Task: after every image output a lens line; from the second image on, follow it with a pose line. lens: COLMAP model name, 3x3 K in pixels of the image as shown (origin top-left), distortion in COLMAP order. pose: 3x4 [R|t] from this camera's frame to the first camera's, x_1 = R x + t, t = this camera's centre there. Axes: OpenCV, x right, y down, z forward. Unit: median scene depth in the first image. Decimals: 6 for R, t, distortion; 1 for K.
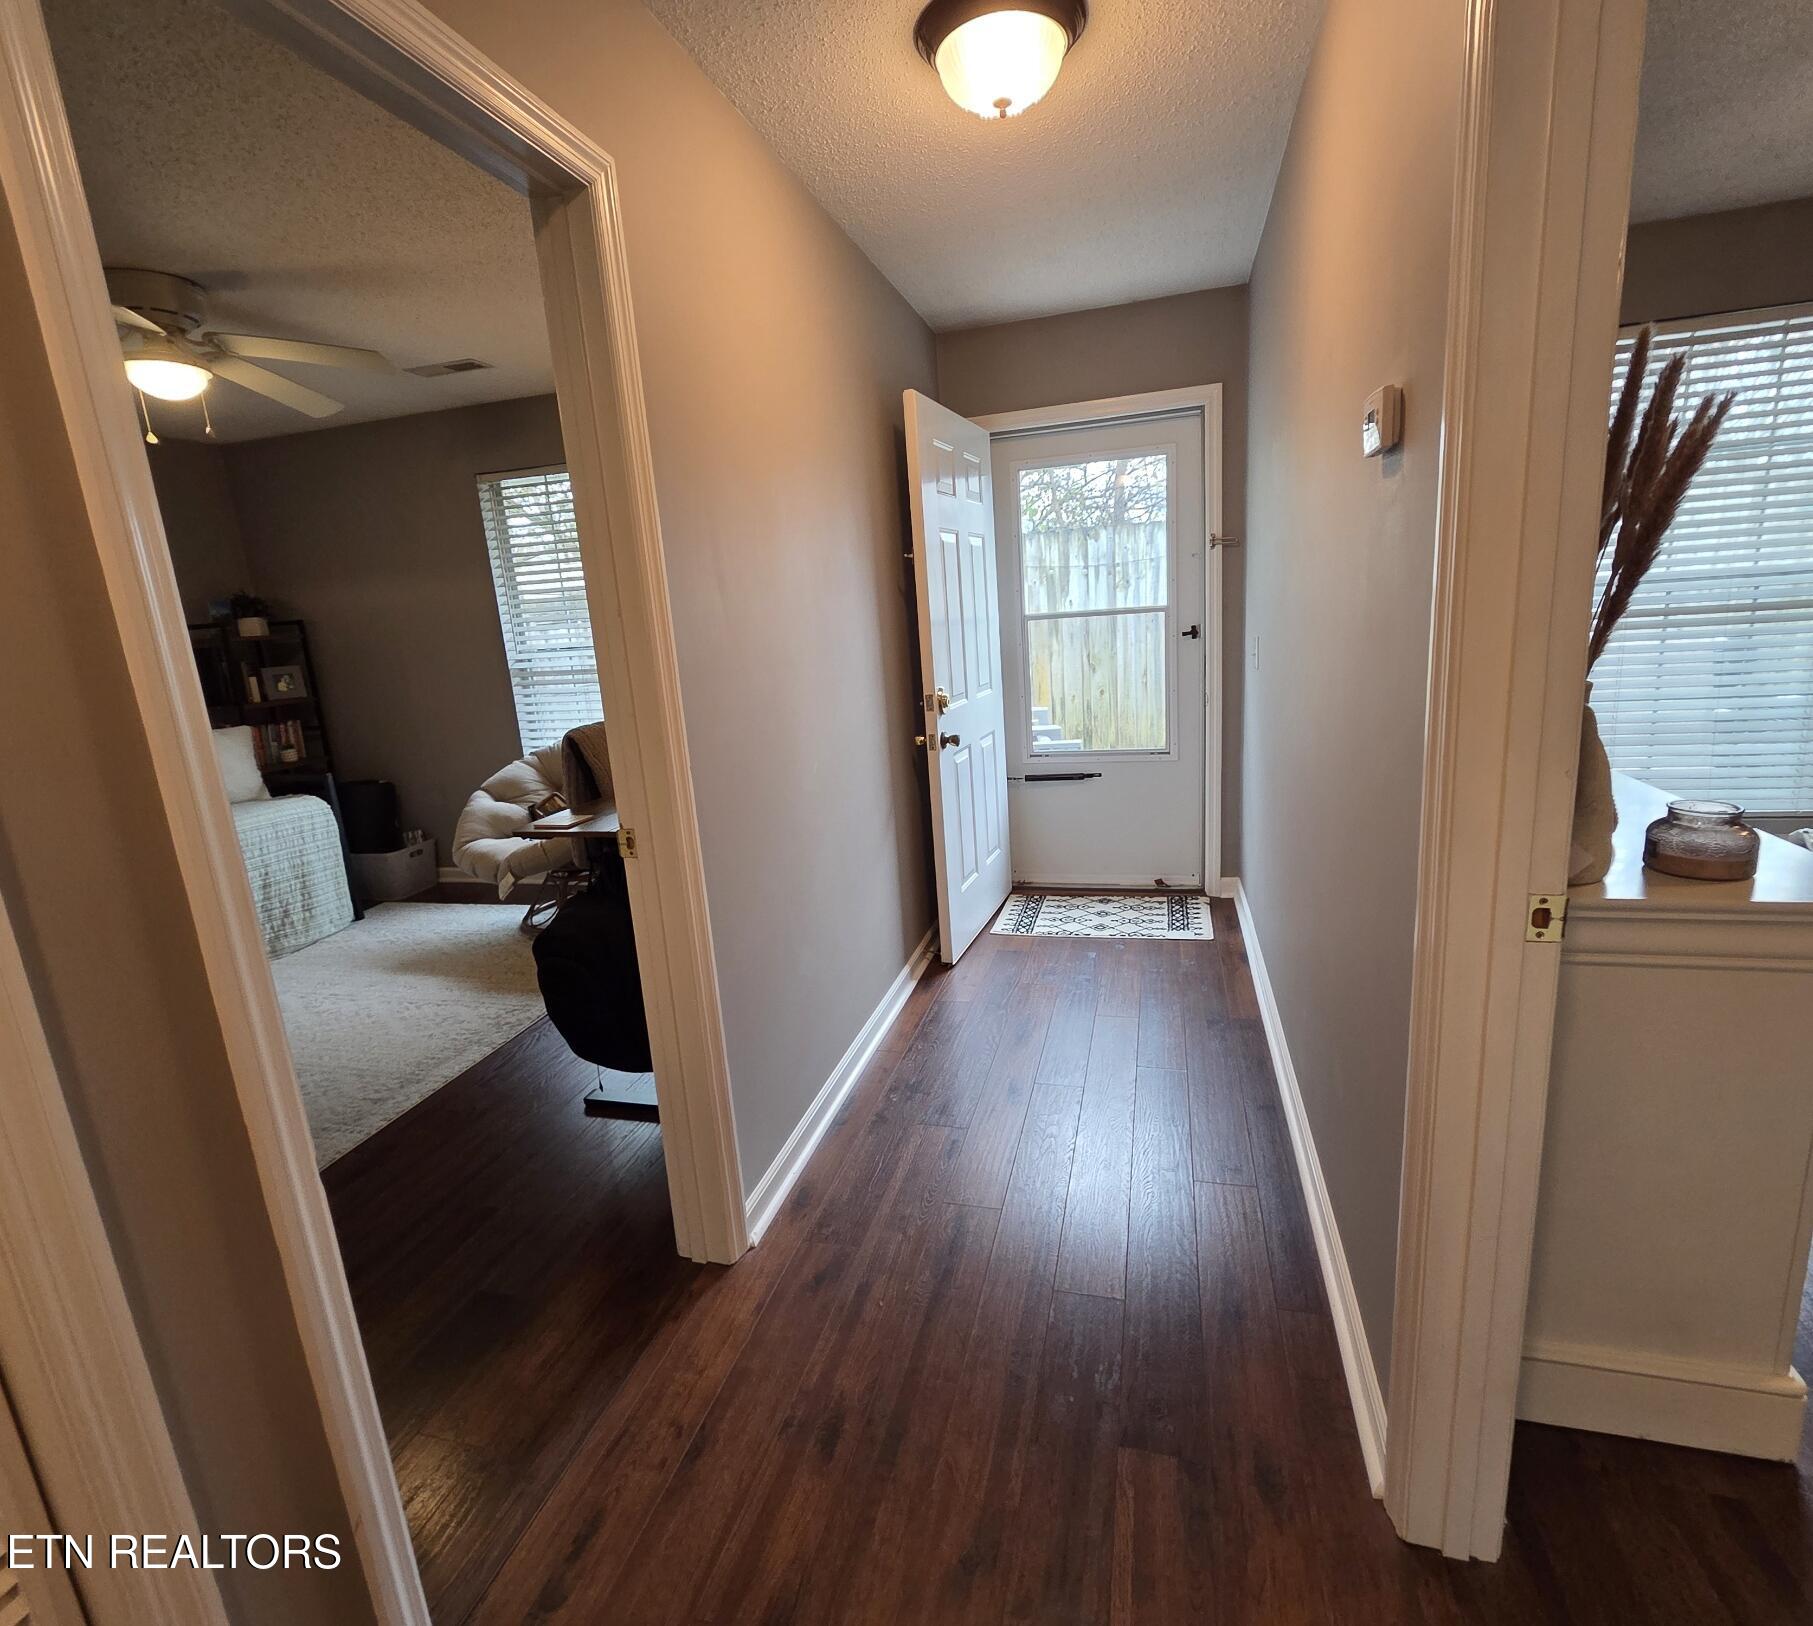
lens RADIAL K [[887.7, 0, 905.6], [0, 887.7, 805.8], [0, 0, 1]] dist [-0.000946, -0.000161]
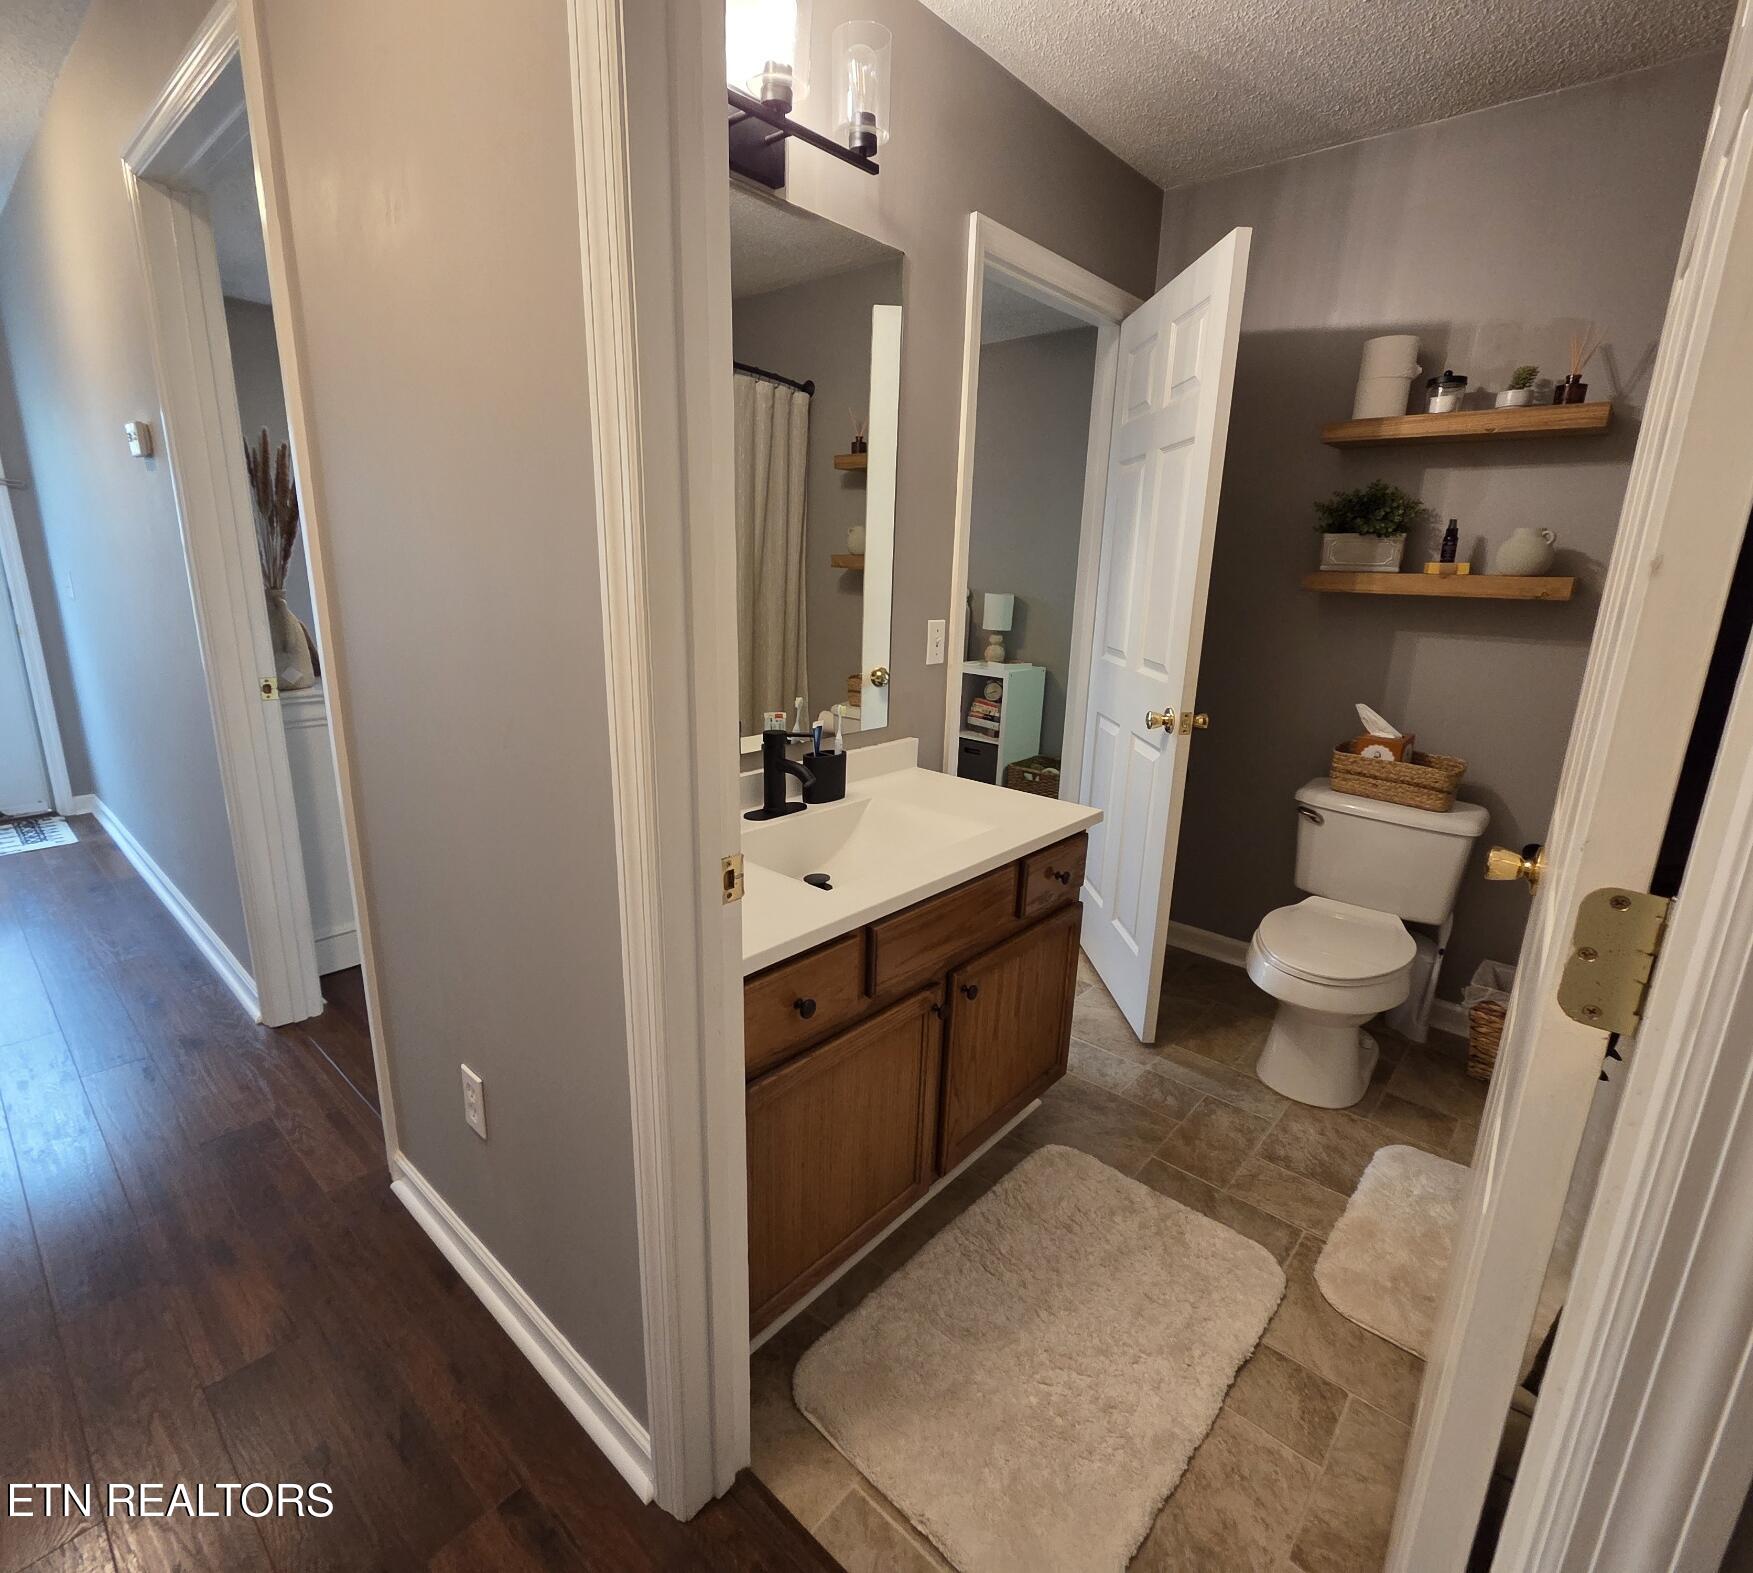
lens RADIAL K [[864.3, 0, 878.0], [0, 864.3, 779.0], [0, 0, 1]] dist [0.004031, -0.005858]
pose [[0.433658, -0.143208, 0.889625, -0.181654], [0.135087, 0.986465, 0.092947, 0.111167], [-0.890894, 0.079869, 0.447134, -0.411666]]
